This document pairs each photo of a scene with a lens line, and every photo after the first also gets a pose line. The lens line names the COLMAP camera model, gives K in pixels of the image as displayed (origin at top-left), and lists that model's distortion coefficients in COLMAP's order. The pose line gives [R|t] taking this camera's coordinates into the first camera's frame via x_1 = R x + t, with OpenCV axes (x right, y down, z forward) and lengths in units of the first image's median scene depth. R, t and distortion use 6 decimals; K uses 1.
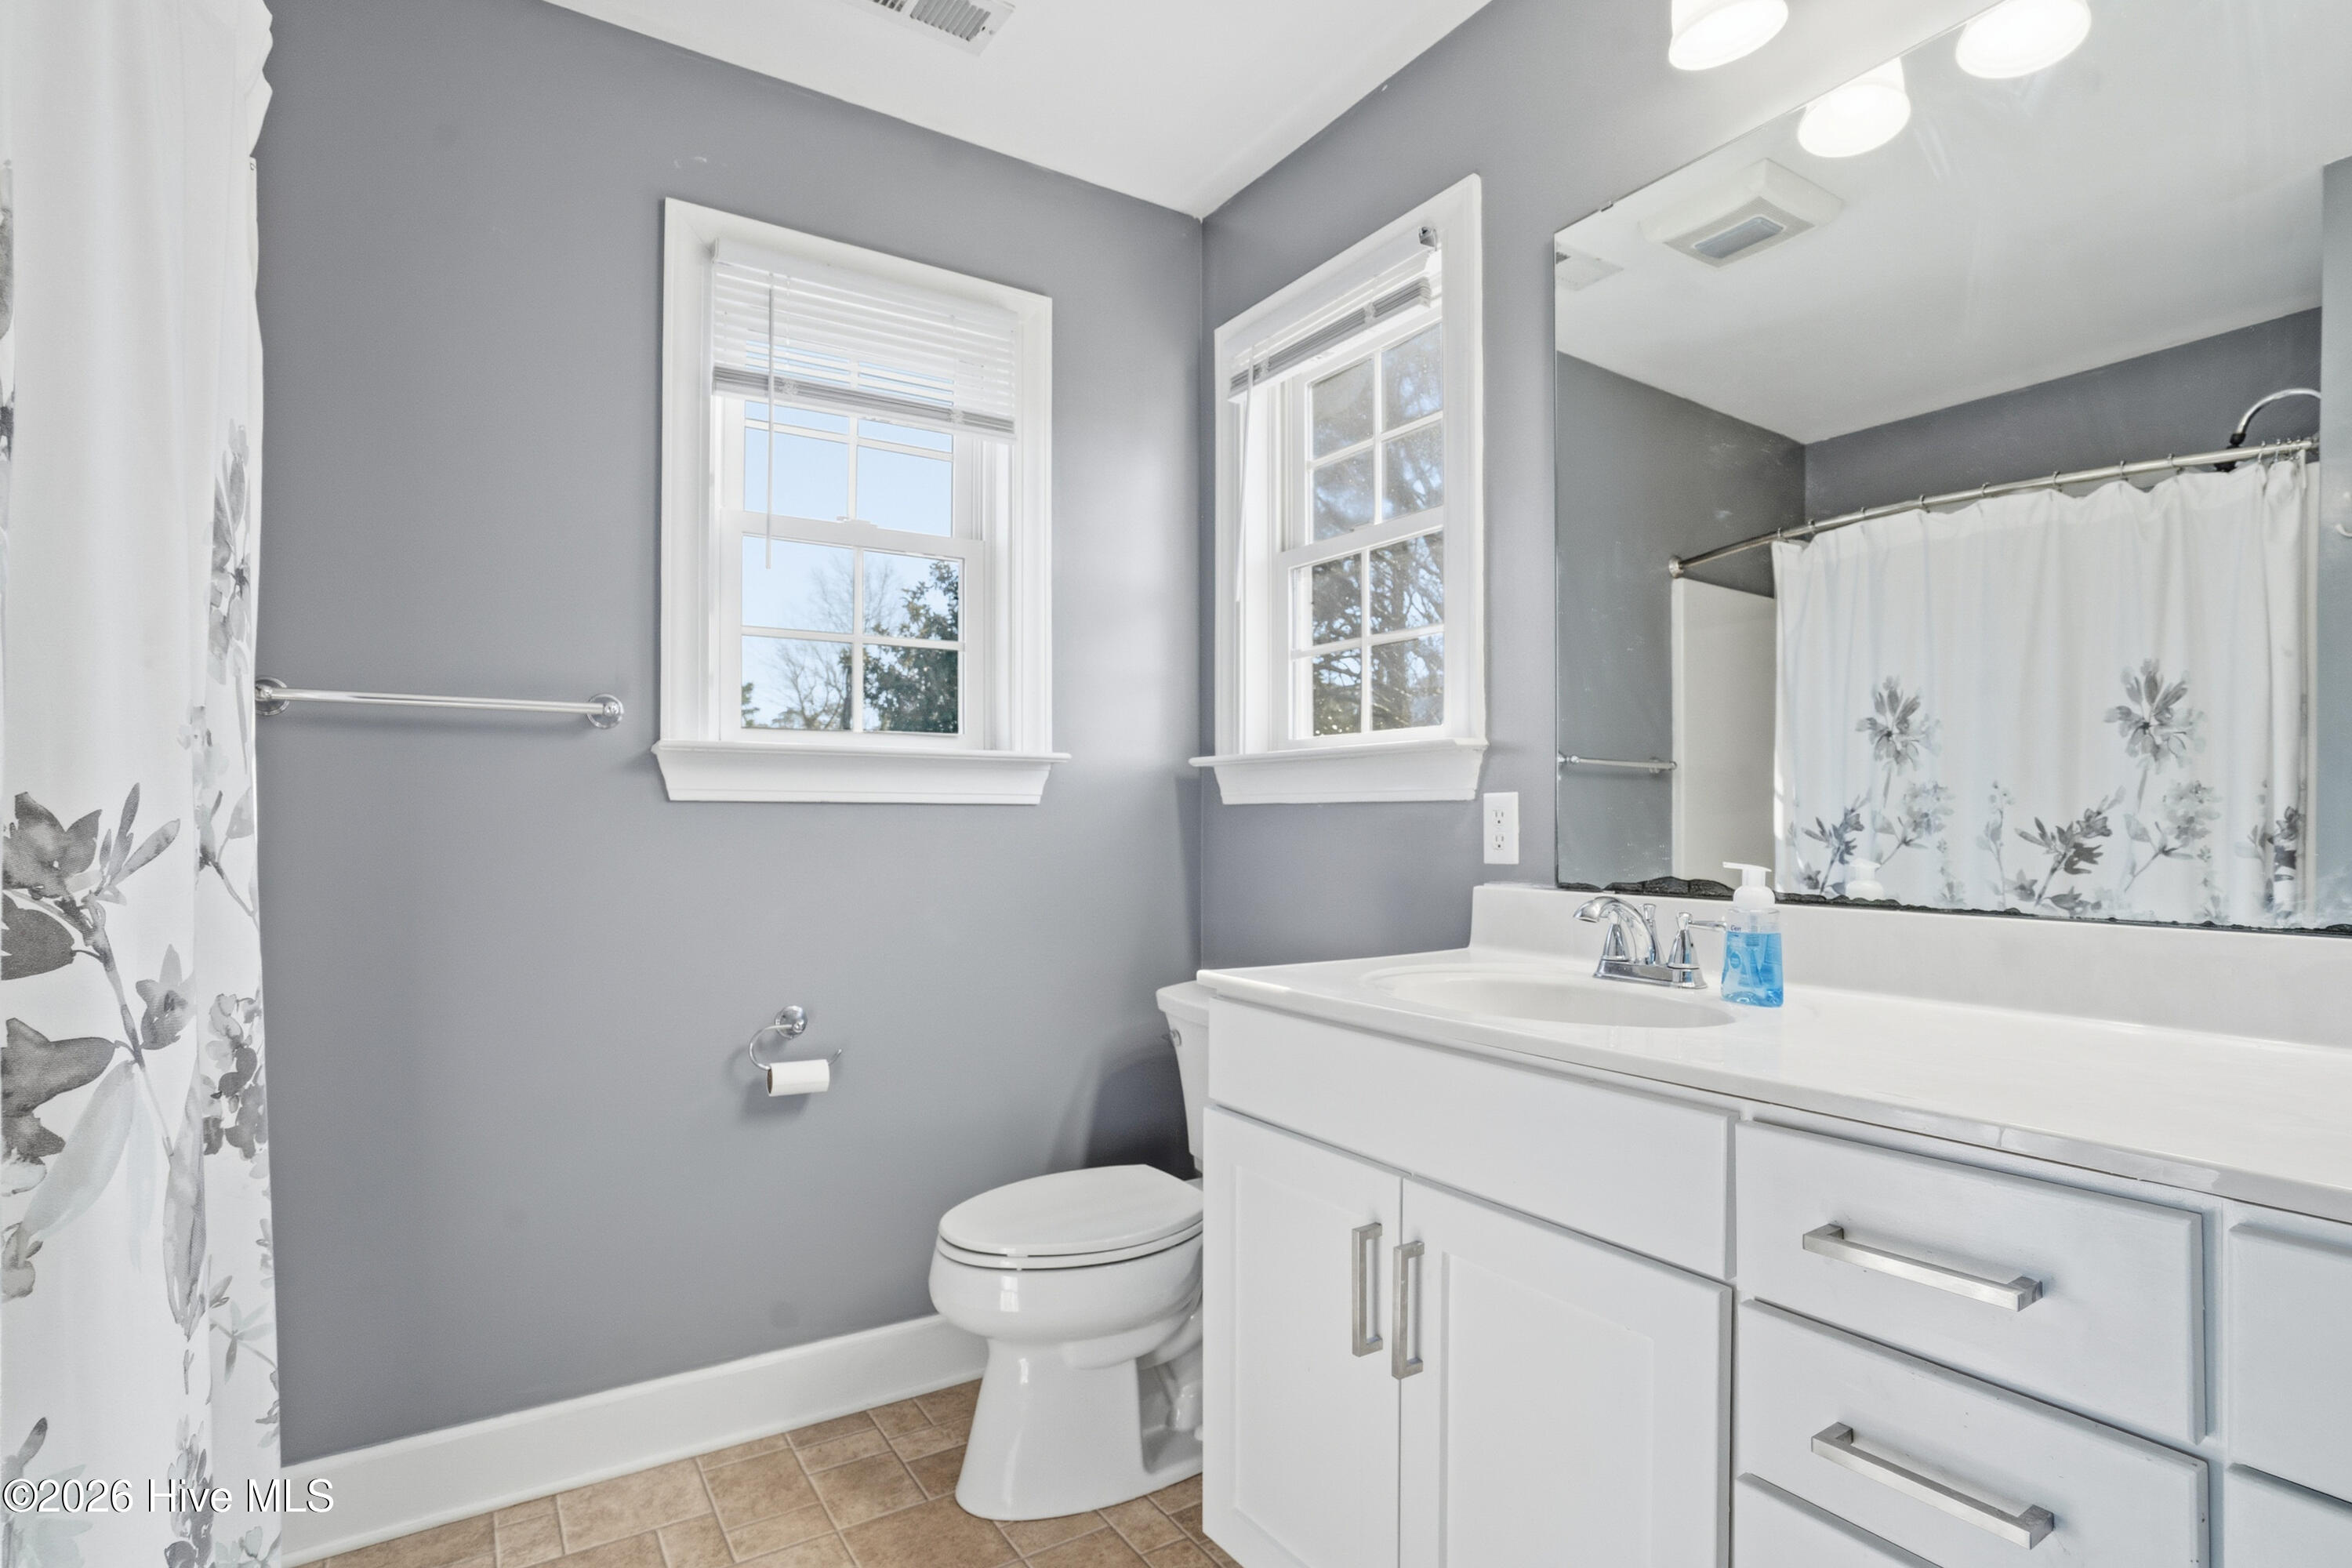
lens RADIAL K [[1120.3, 0, 1176.0], [0, 1120.3, 784.0], [0, 0, 1]] dist [-0.043876, 0.015052]
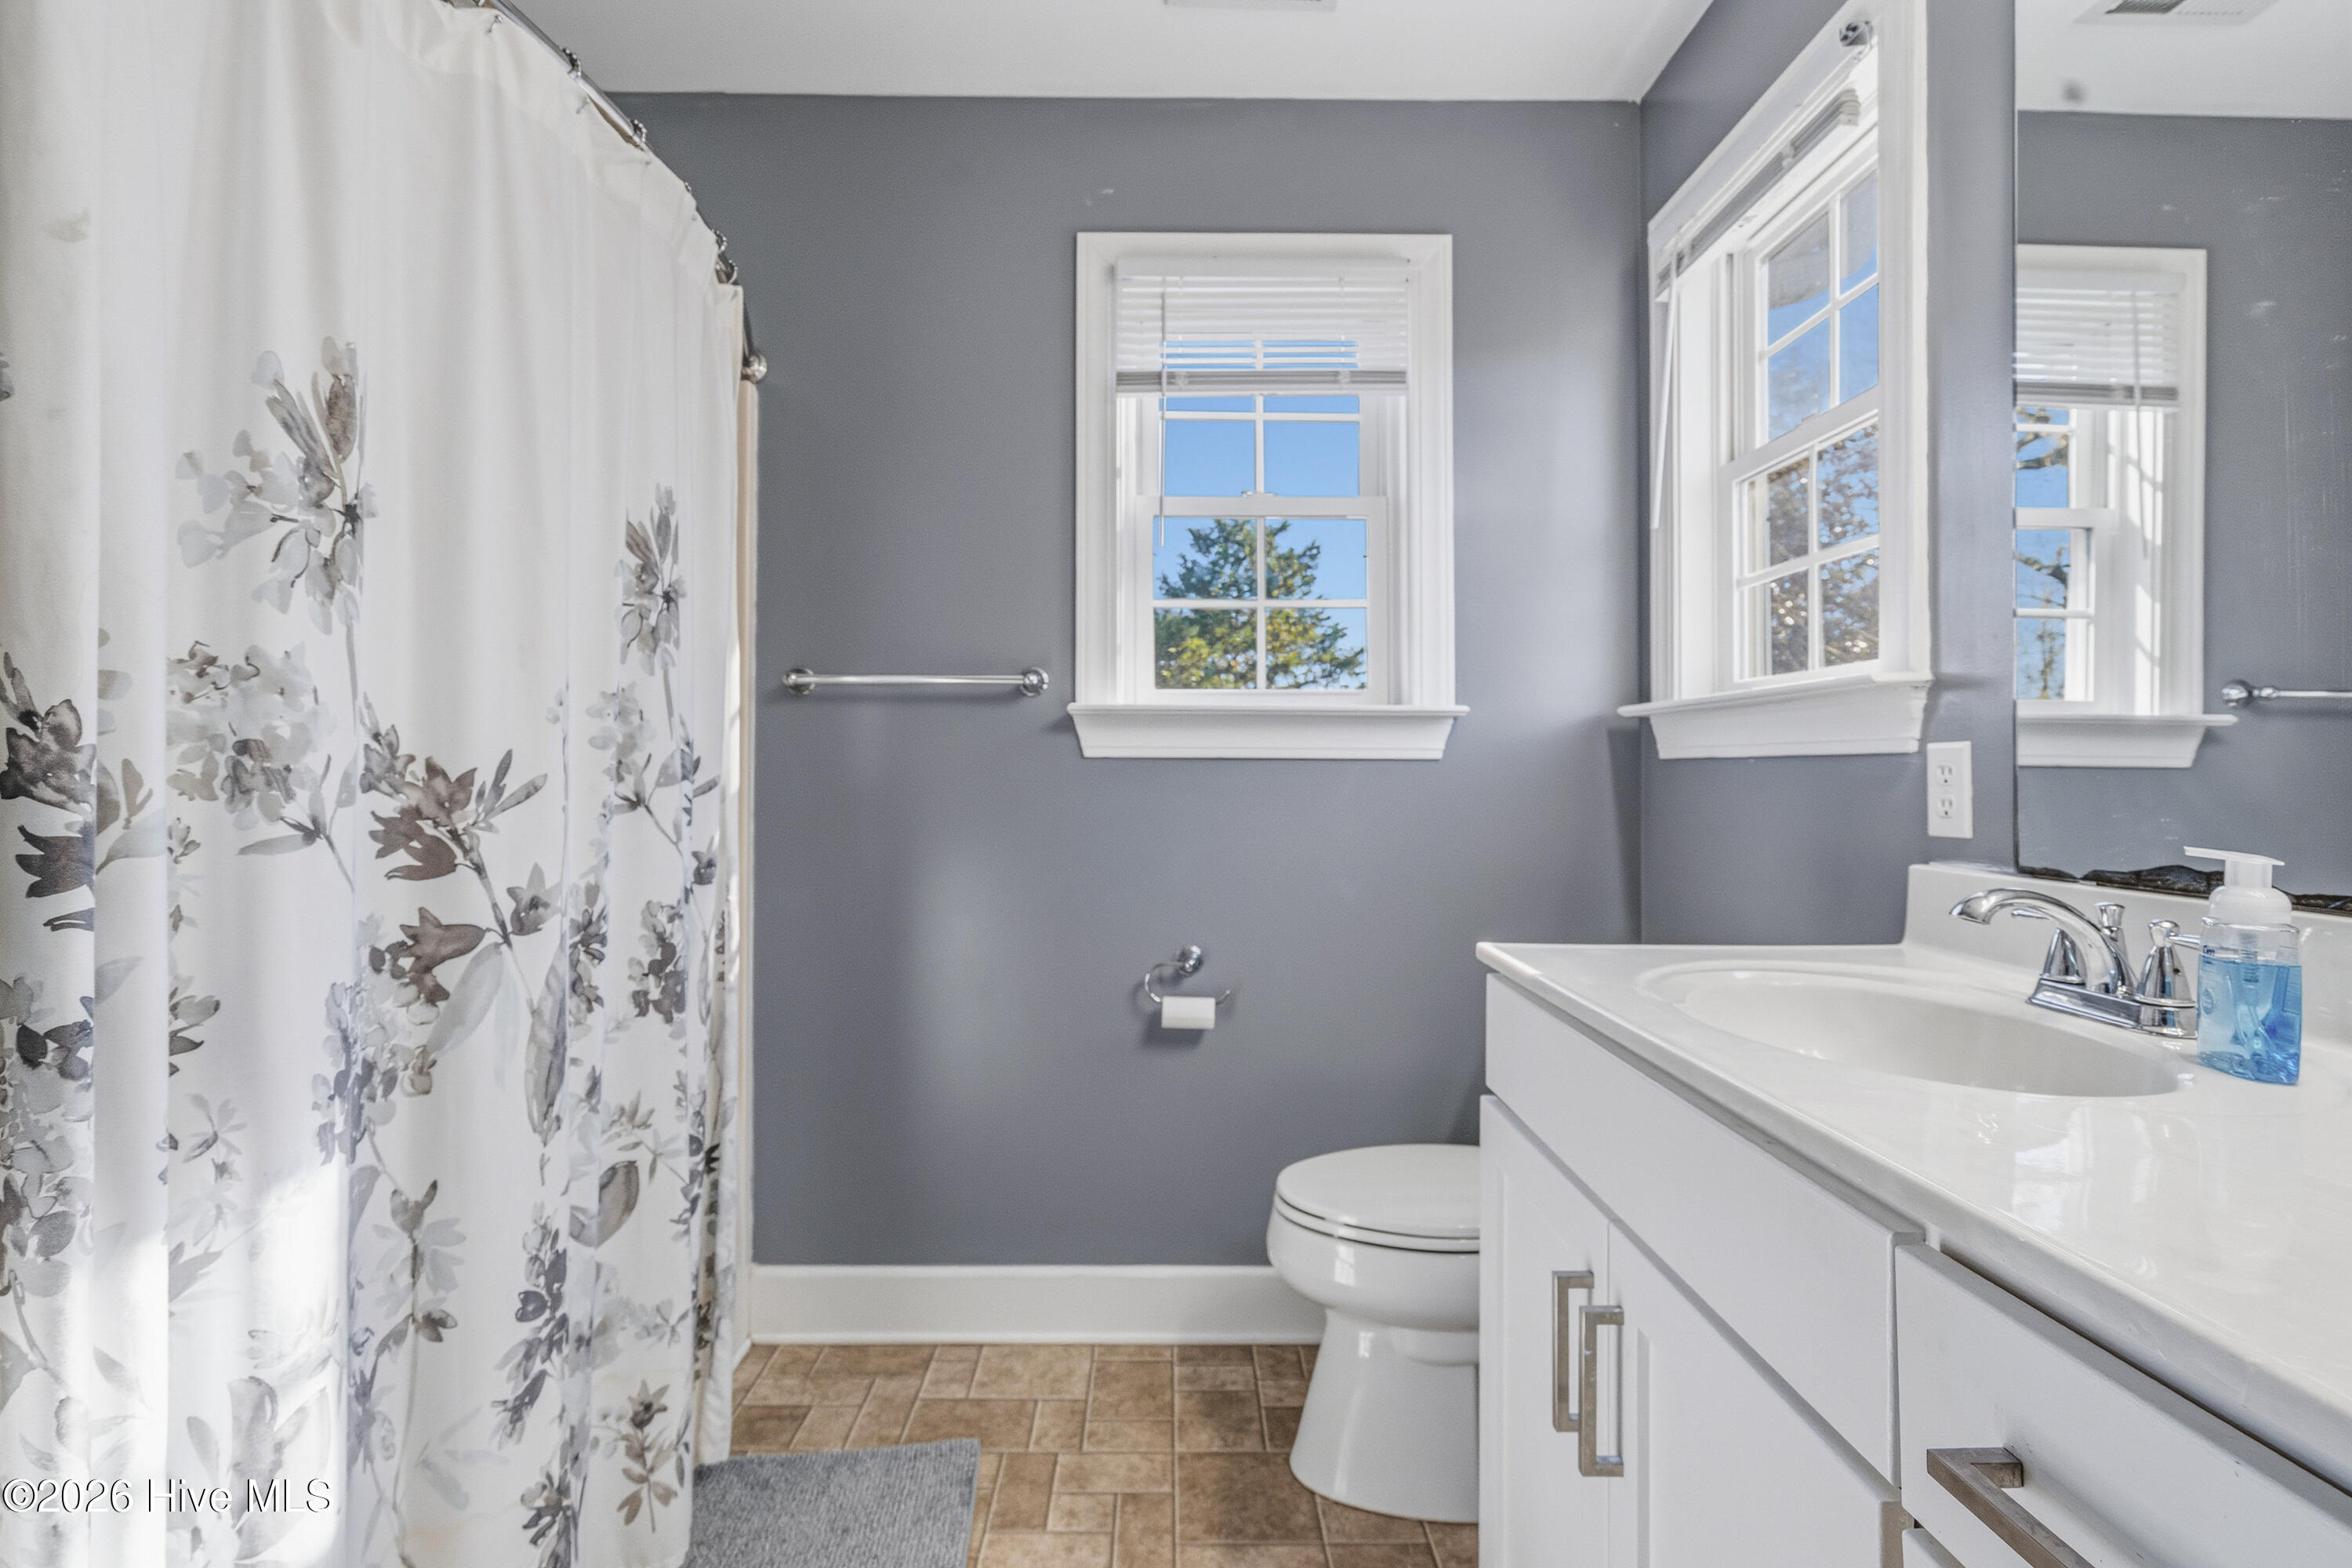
lens RADIAL K [[1081.6, 0, 1175.4], [0, 1081.6, 723.8], [0, 0, 1]] dist [-0.003930, 0.000152]
pose [[0.849363, -0.020490, -0.527412, 0.242267], [0.013321, 0.999760, -0.017388, 0.001077], [0.527641, 0.007743, 0.849432, 0.112289]]
